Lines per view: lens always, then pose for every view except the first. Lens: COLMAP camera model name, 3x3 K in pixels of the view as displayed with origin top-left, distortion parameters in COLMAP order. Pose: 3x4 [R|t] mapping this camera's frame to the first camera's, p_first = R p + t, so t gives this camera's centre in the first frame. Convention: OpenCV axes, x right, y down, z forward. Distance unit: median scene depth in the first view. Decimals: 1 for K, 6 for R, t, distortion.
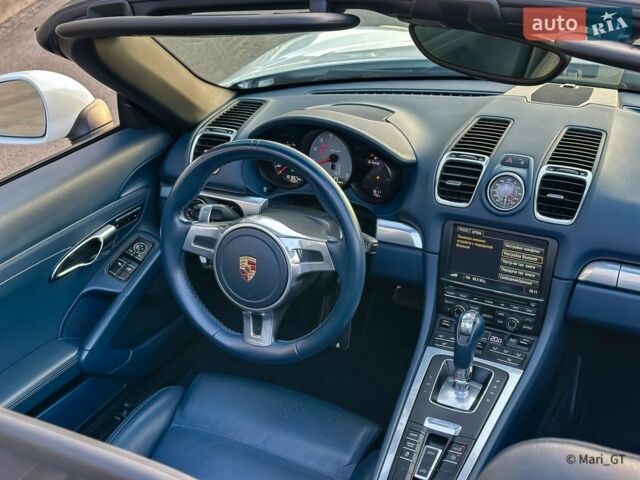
lens RADIAL K [[756.7, 0, 320.0], [0, 756.7, 240.0], [0, 0, 1]] dist [0.253951, -0.714744]
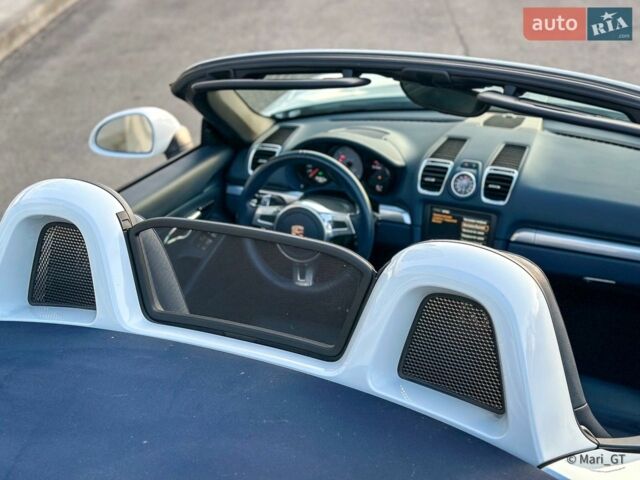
lens RADIAL K [[905.3, 0, 320.0], [0, 905.3, 240.0], [0, 0, 1]] dist [0.152344, -0.141849]
pose [[0.999344, -0.009100, 0.035048, -0.106229], [0.011047, 0.998382, -0.055783, 0.141827], [-0.034483, 0.056134, 0.997828, -0.773973]]
